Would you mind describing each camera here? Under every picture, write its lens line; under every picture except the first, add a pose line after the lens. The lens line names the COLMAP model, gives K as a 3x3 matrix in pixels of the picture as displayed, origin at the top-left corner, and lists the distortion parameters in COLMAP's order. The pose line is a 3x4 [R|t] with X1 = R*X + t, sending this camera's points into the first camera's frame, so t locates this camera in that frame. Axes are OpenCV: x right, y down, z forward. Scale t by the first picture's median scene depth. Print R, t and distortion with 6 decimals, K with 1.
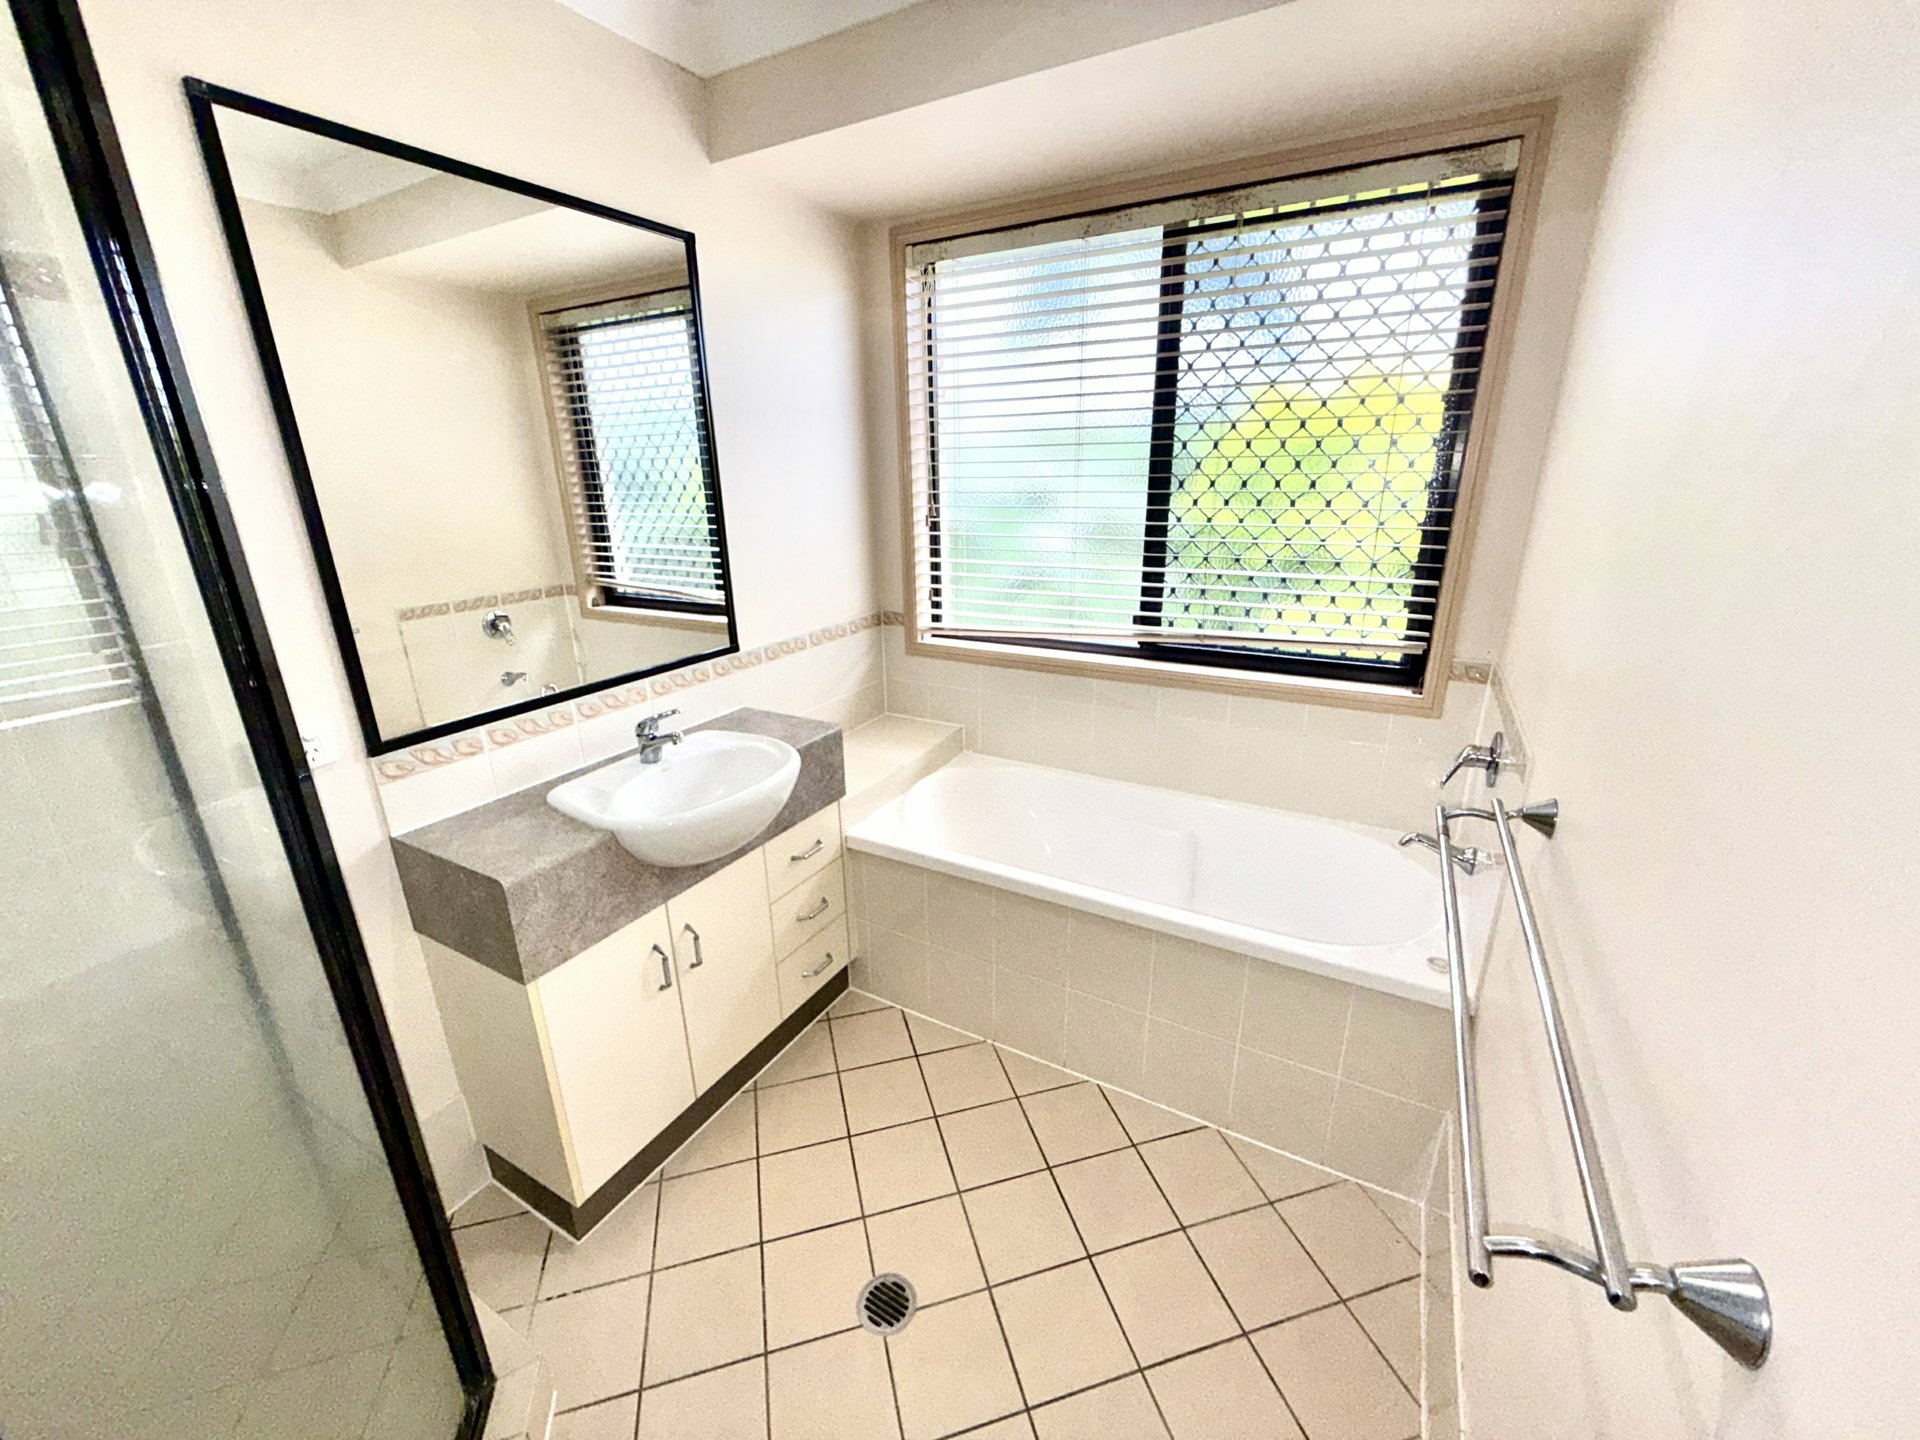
lens RADIAL K [[767.2, 0, 956.9], [0, 767.2, 721.6], [0, 0, 1]] dist [-0.001917, 0.000043]
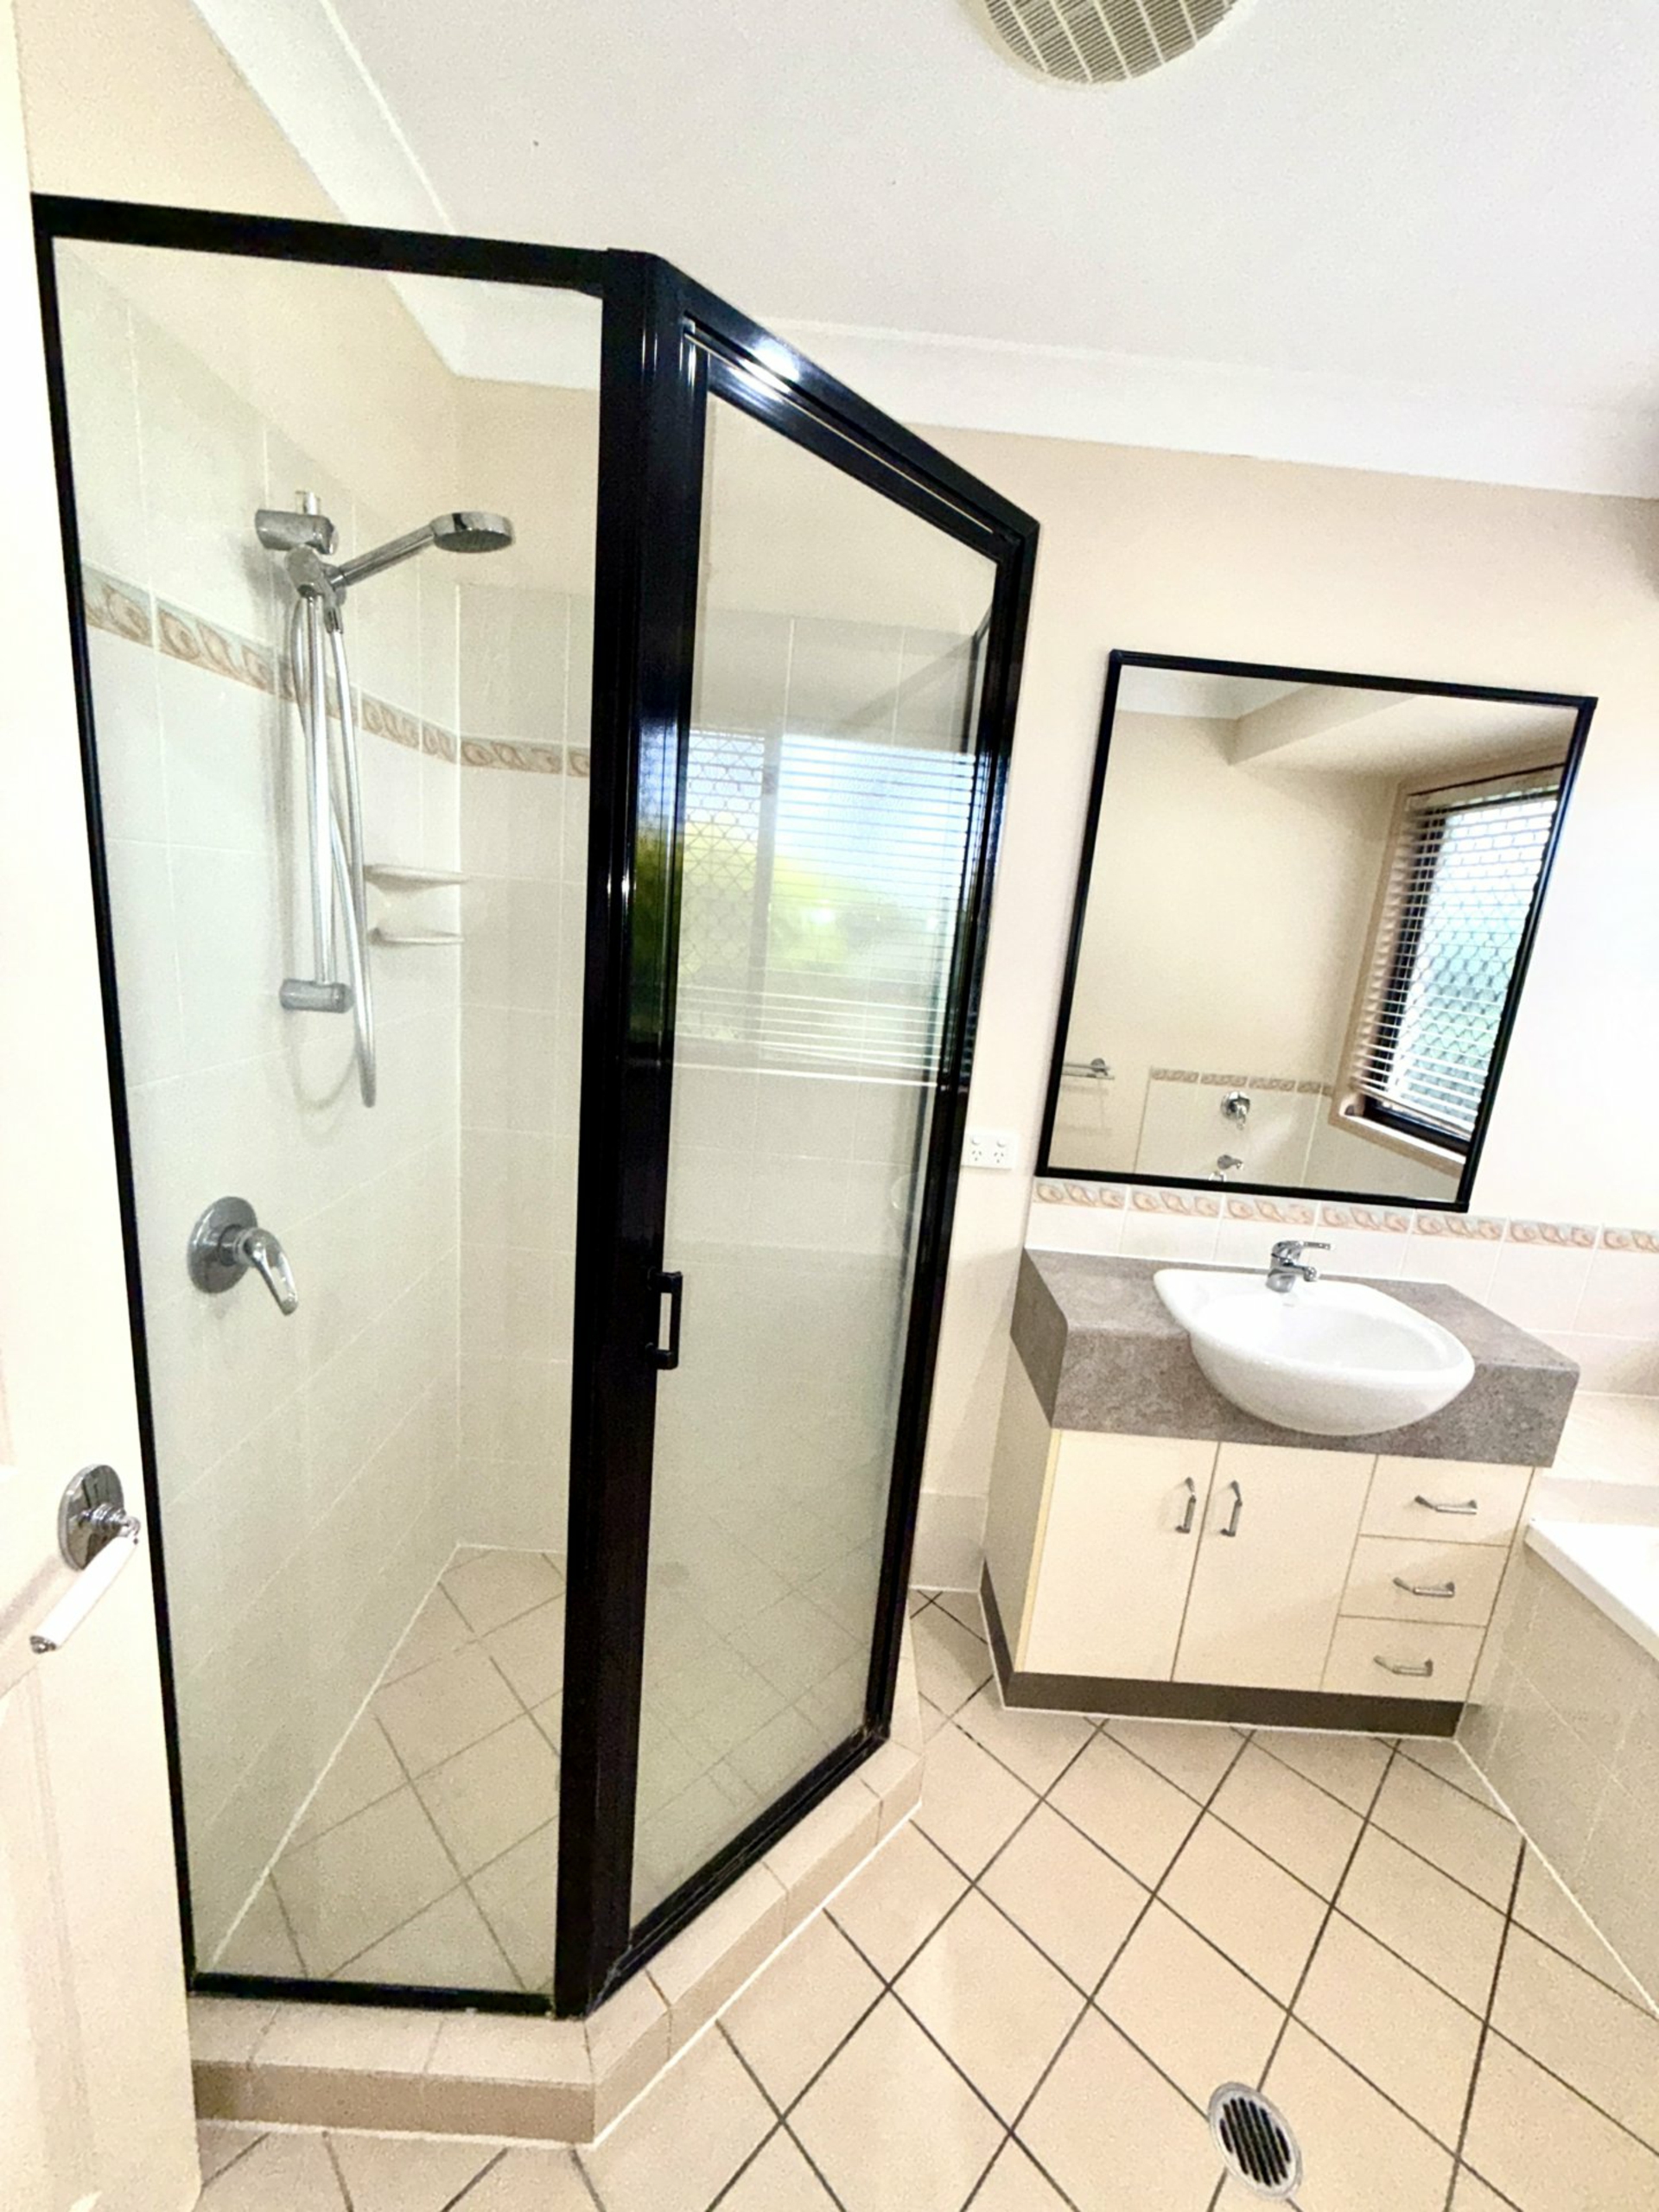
lens RADIAL K [[883.8, 0, 825.6], [0, 883.8, 1102.1], [0, 0, 1]] dist [-0.001917, 0.000043]
pose [[0.489878, 0.246204, -0.836303, 0.118412], [-0.367443, 0.928234, 0.058033, -0.012900], [0.790573, 0.278865, 0.545187, -0.003940]]
